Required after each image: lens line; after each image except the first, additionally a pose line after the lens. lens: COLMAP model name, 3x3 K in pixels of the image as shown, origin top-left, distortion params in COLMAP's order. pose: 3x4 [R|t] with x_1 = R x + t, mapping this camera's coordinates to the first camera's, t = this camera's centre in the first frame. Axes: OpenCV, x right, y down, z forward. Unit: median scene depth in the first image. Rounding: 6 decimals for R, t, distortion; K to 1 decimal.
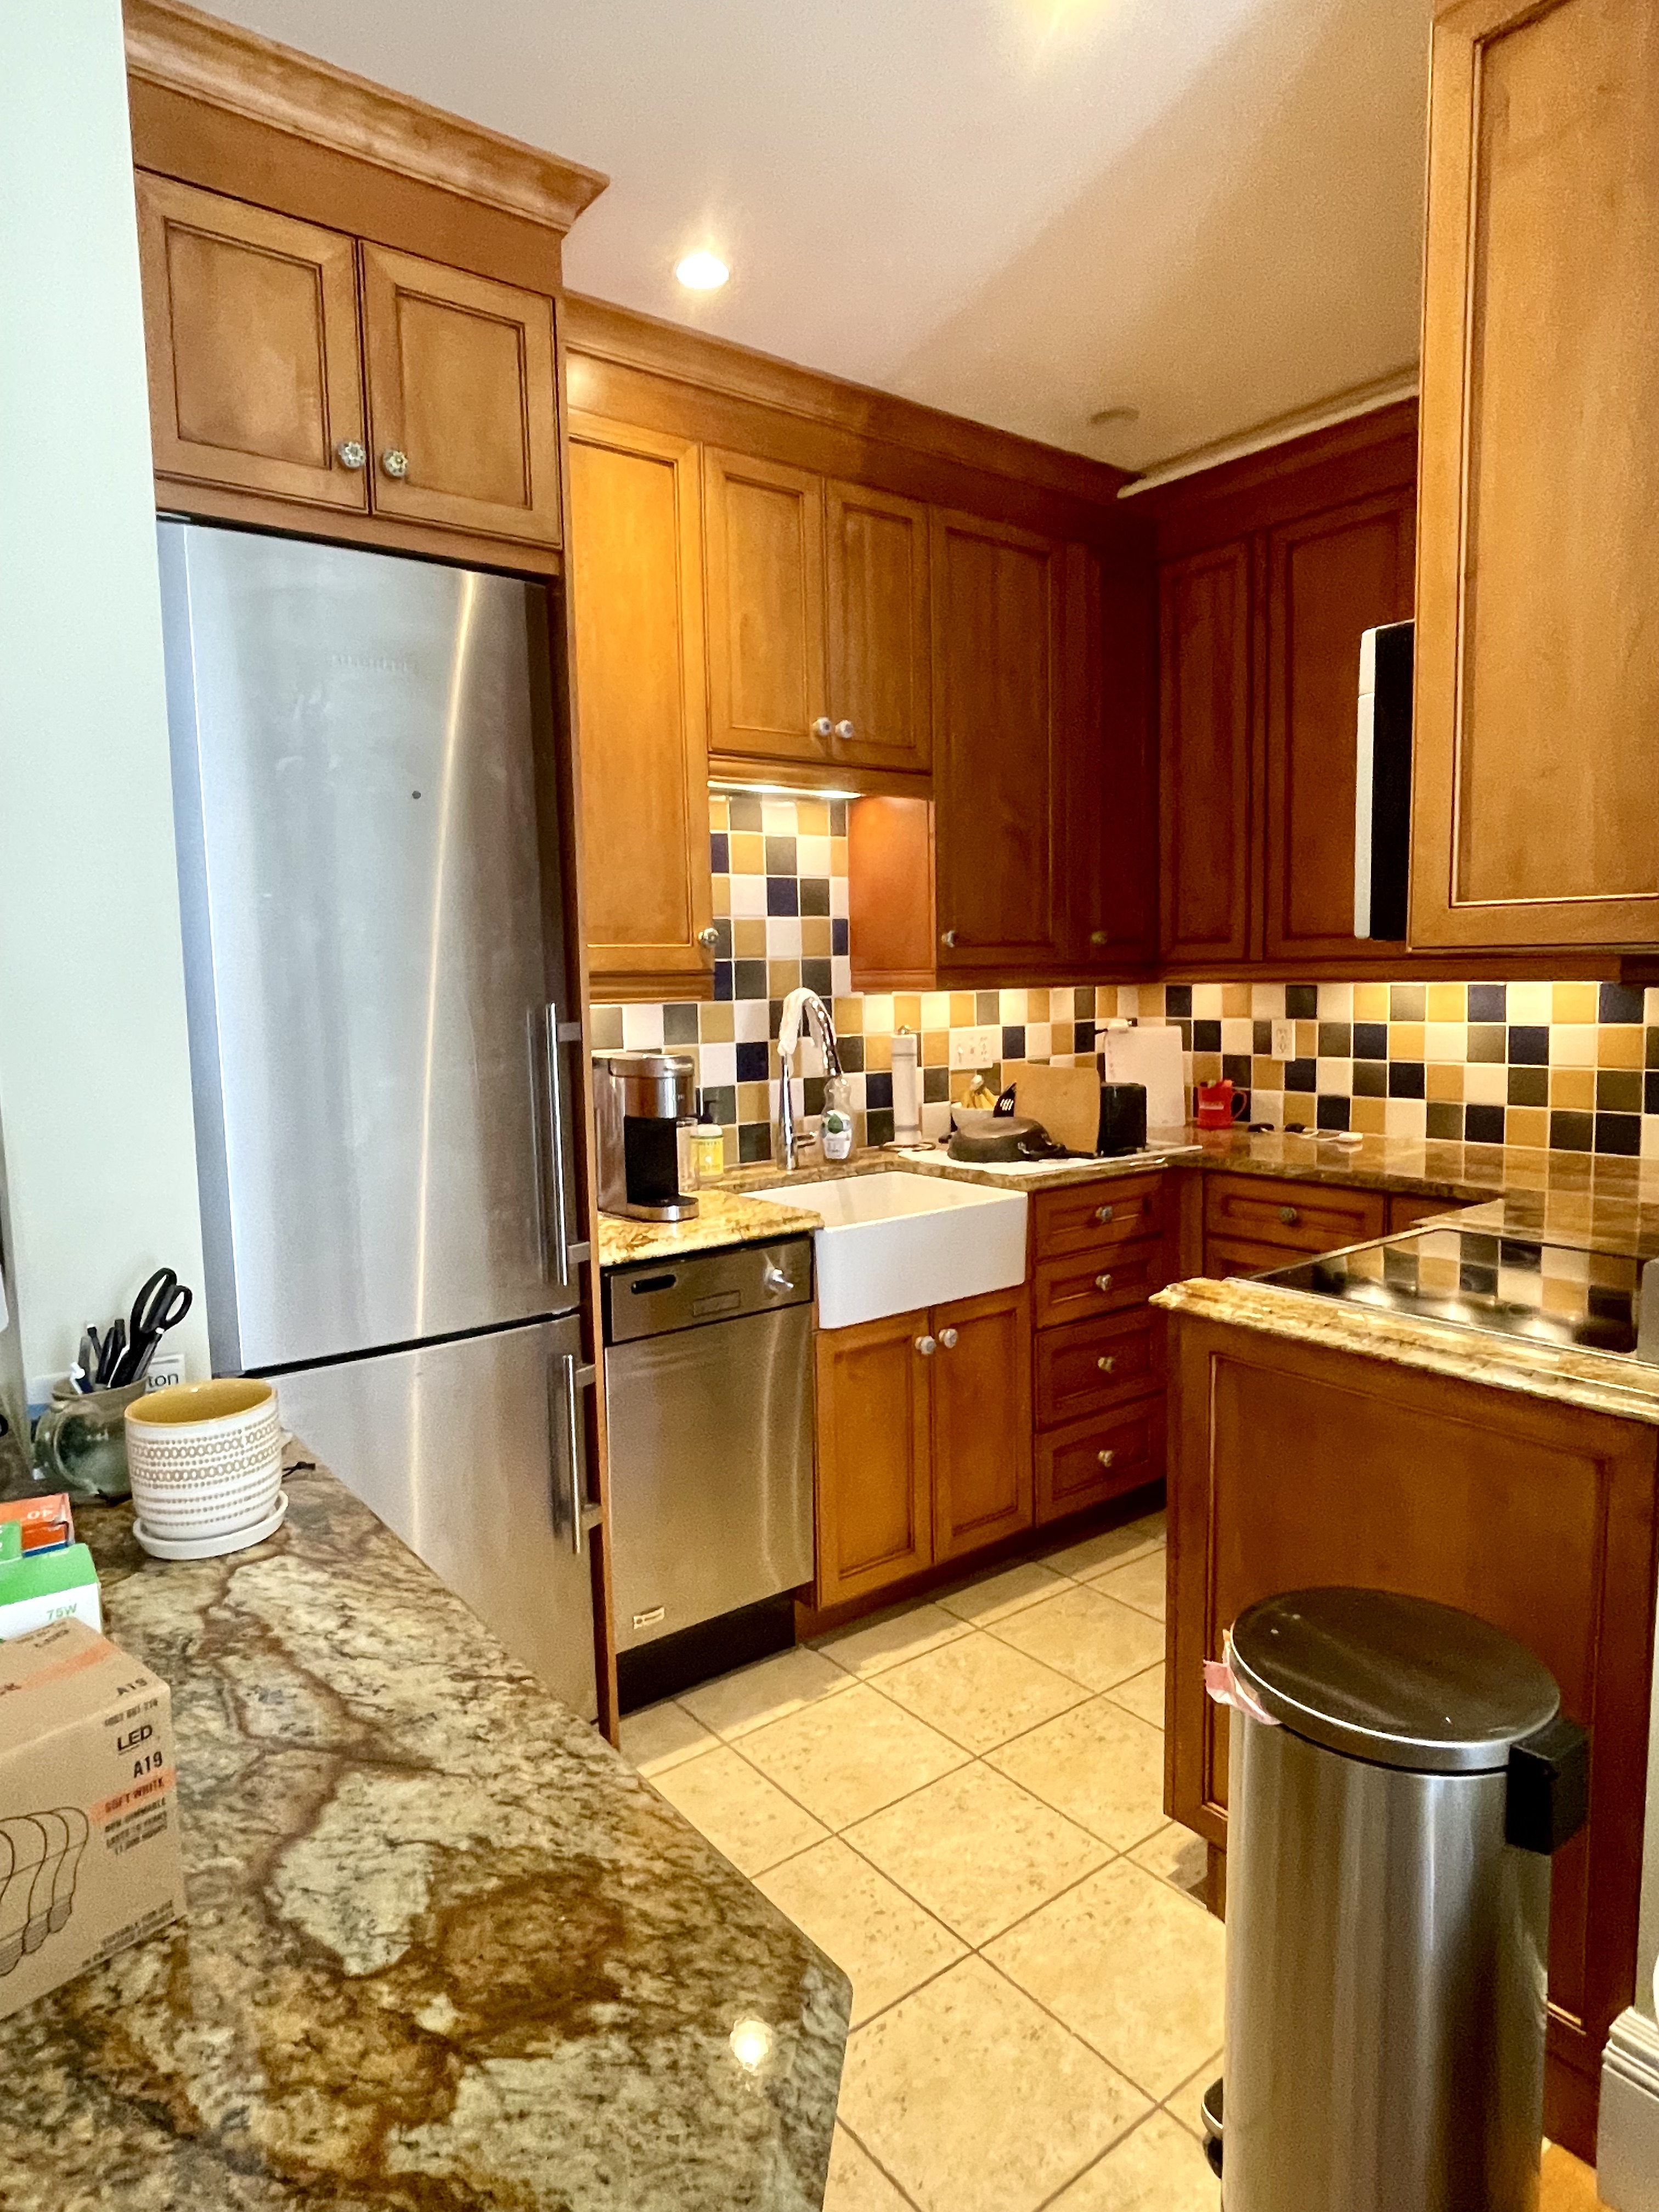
lens RADIAL K [[1291.8, 0, 823.1], [0, 1291.8, 1099.2], [0, 0, 1]] dist [0.000322, -0.010255]
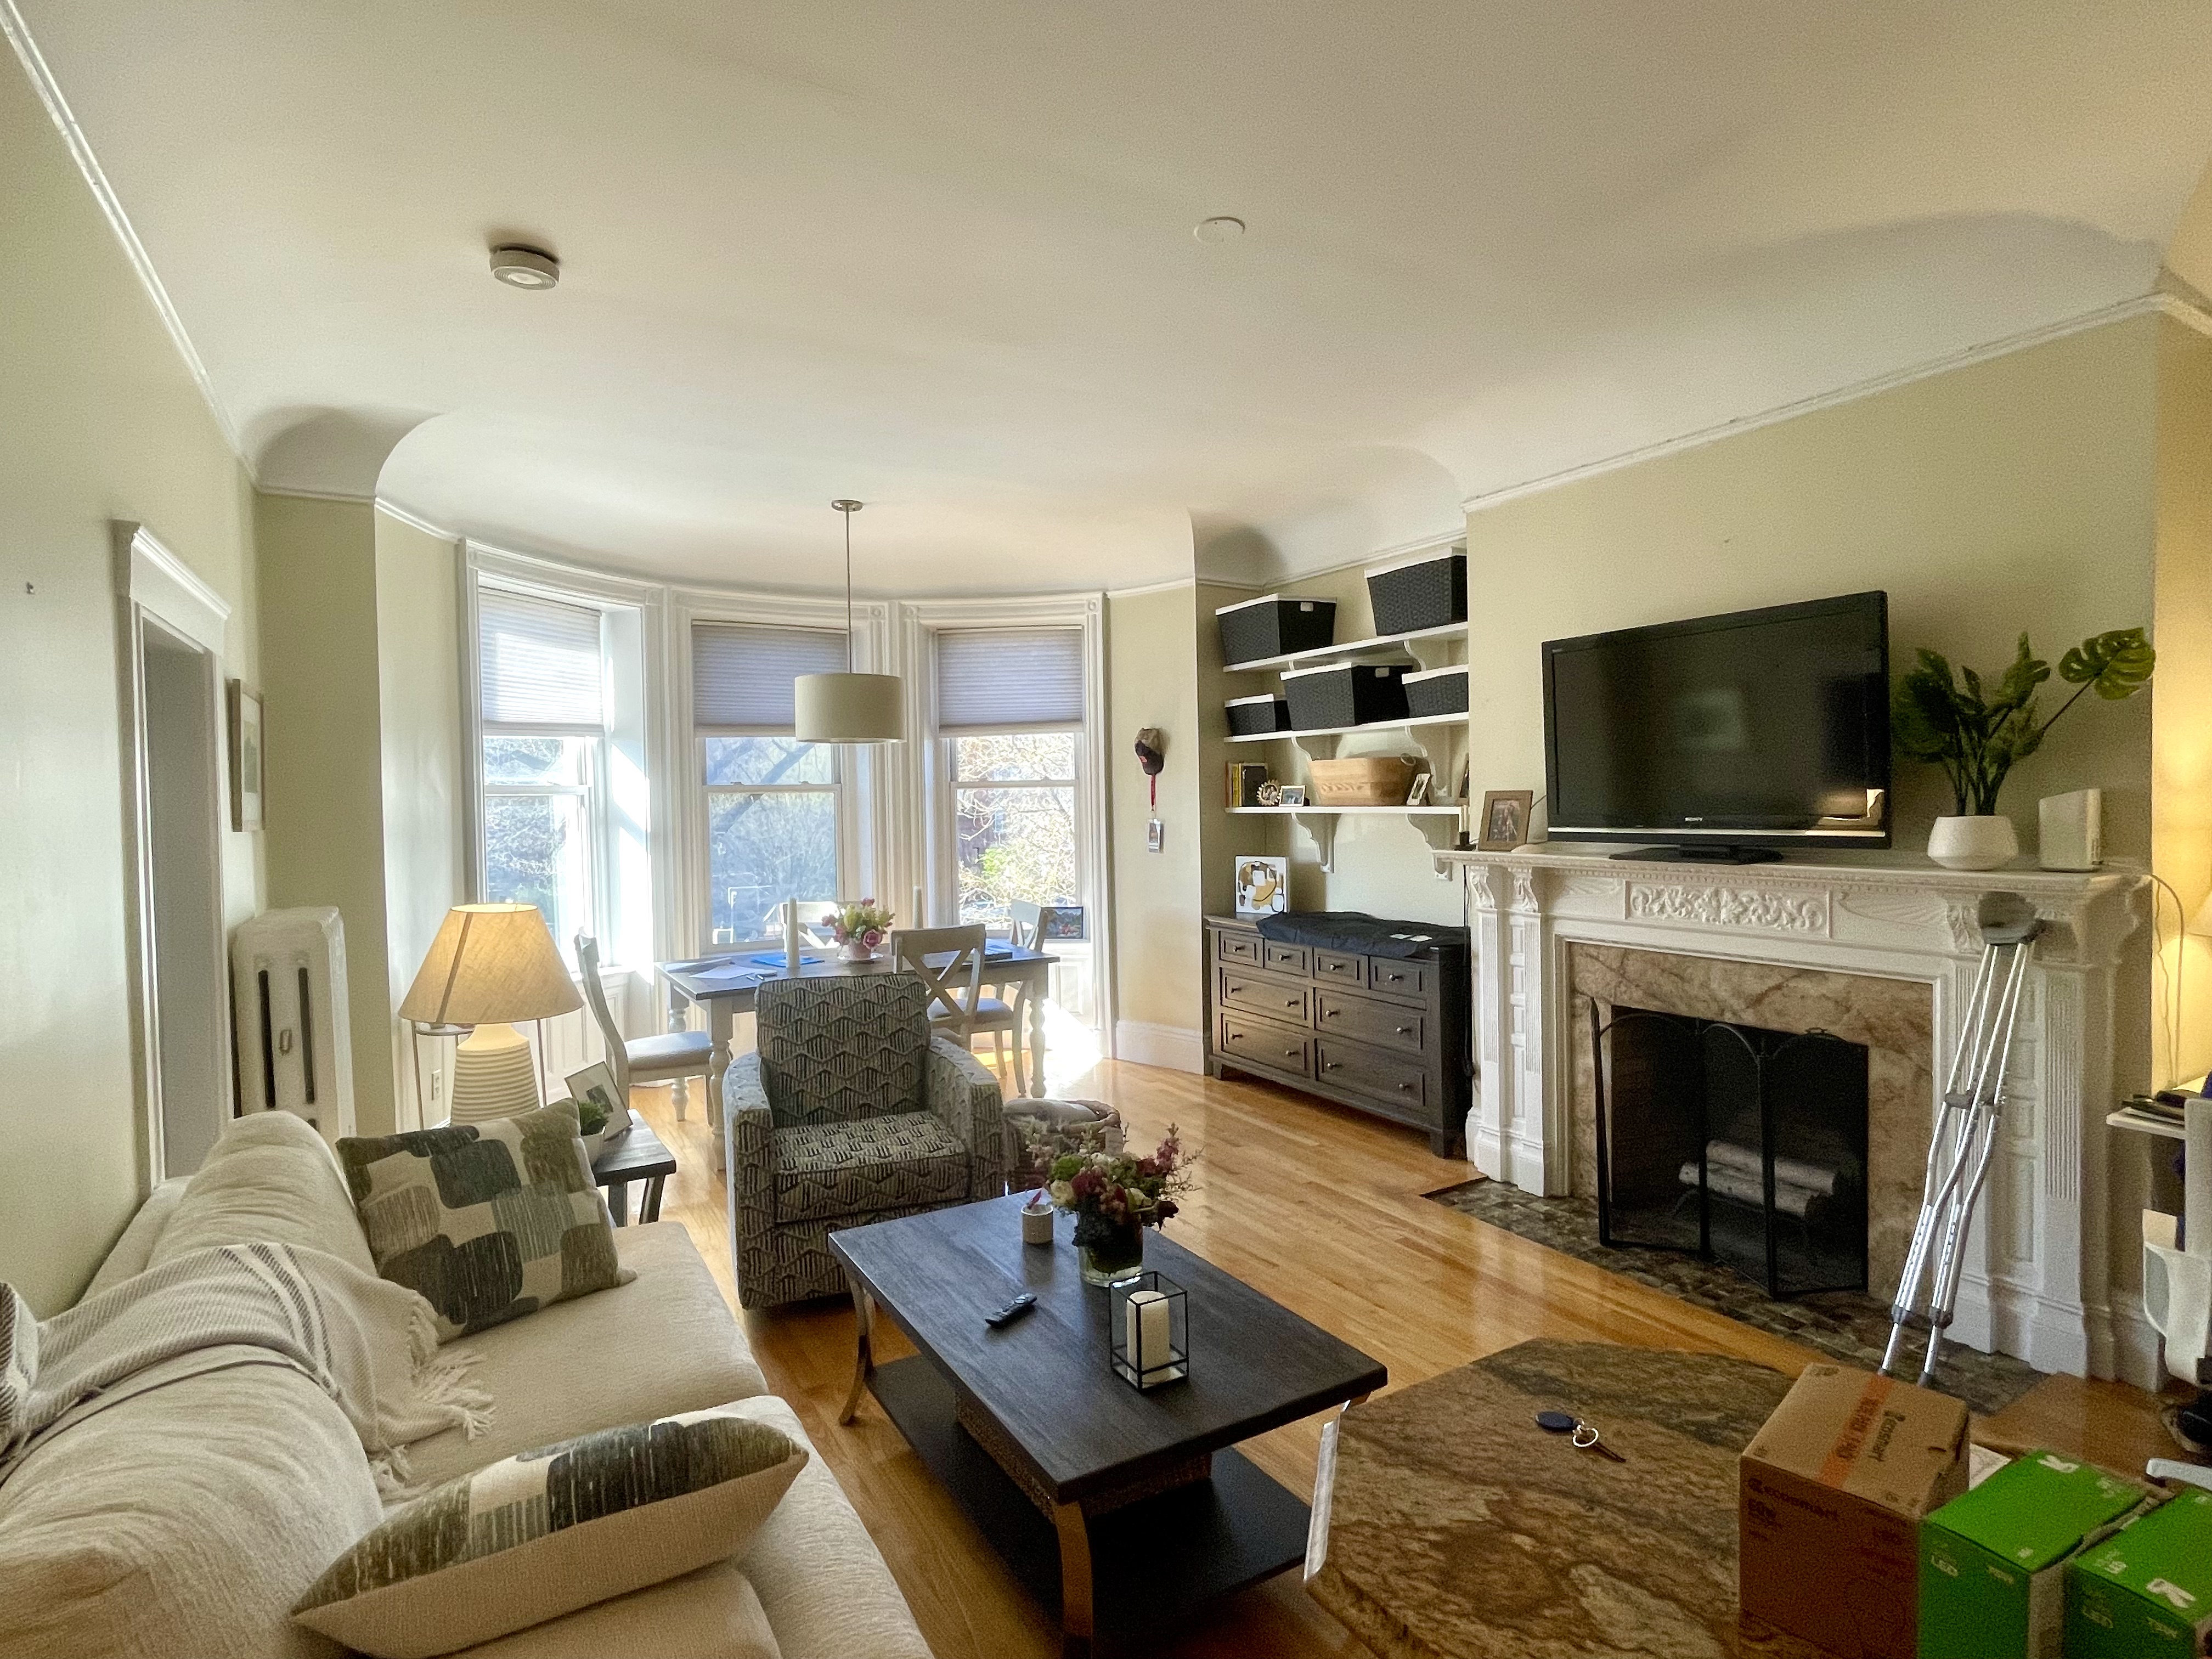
lens RADIAL K [[1124.9, 0, 1104.8], [0, 1124.9, 830.5], [0, 0, 1]] dist [-0.004922, -0.002767]
pose [[-0.992837, 0.031389, 0.115281, 0.017909], [0.045599, 0.991387, 0.122774, -0.111946], [-0.110434, 0.127151, -0.985716, 0.518006]]
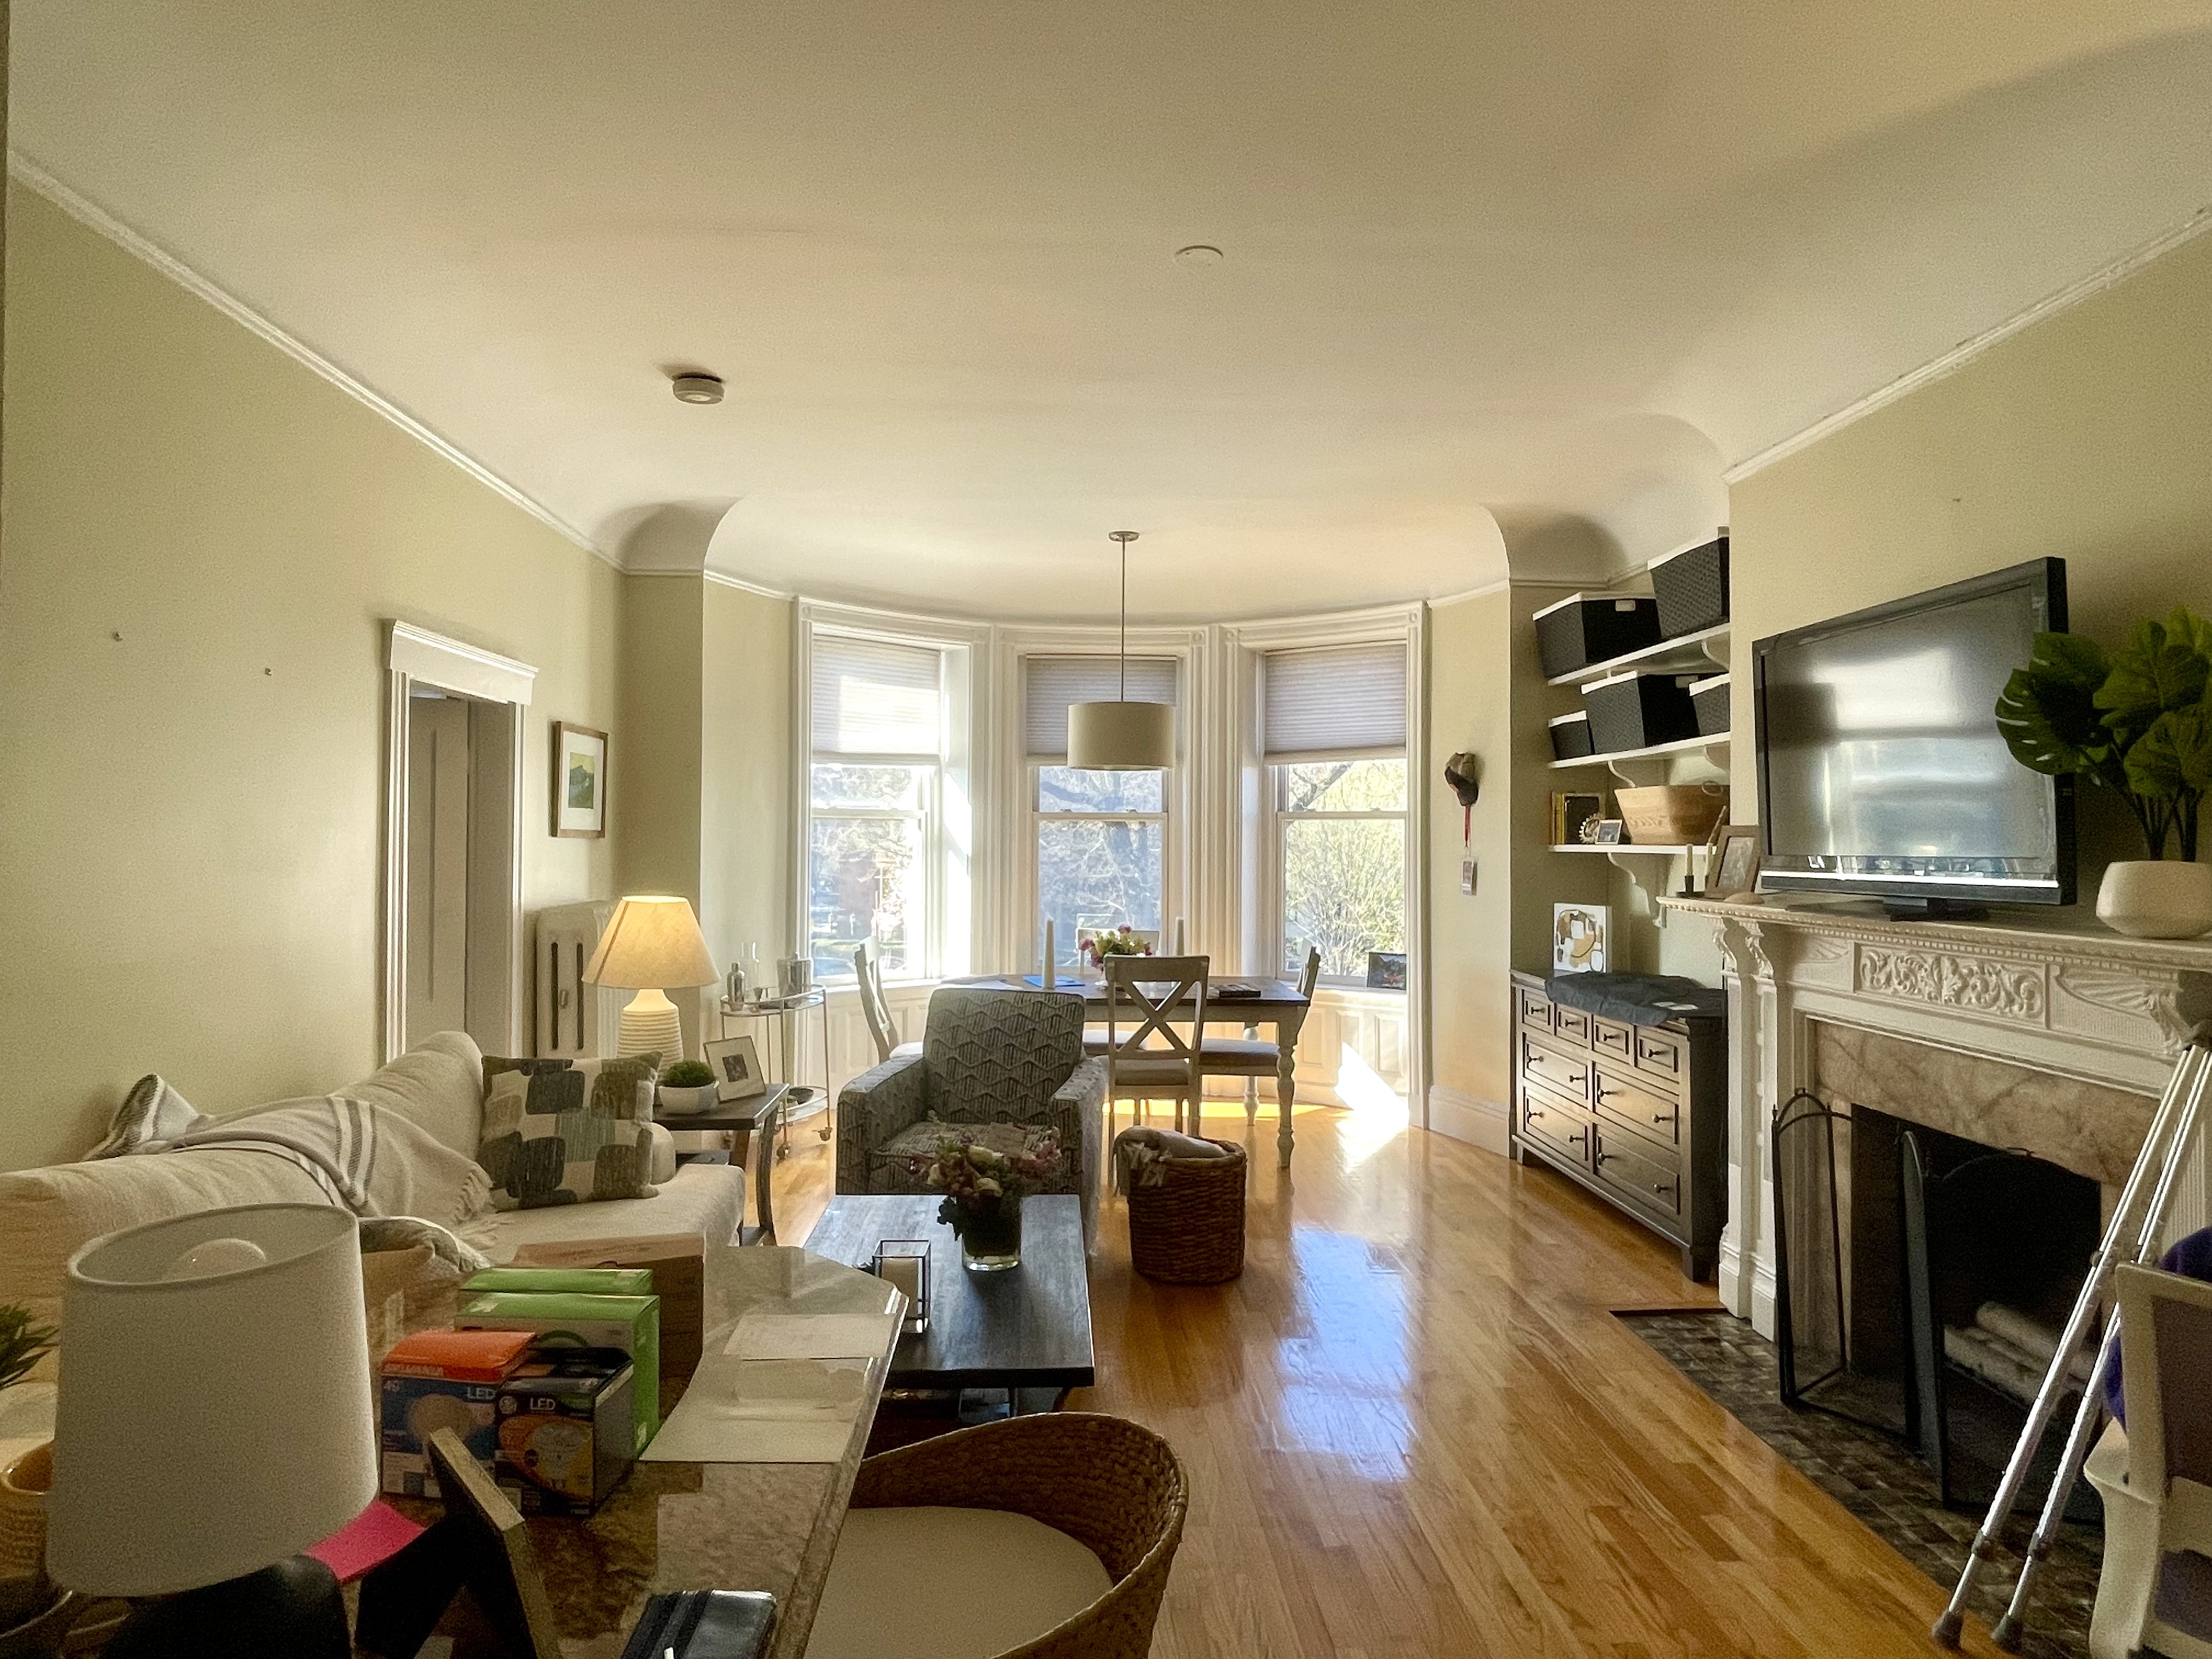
lens RADIAL K [[1291.8, 0, 1103.7], [0, 1291.8, 831.2], [0, 0, 1]] dist [0.000322, -0.010255]
pose [[-0.822875, 0.018005, 0.567938, -0.574384], [0.064127, 0.996055, 0.061335, -0.077855], [-0.564593, 0.086891, -0.820783, 0.495345]]
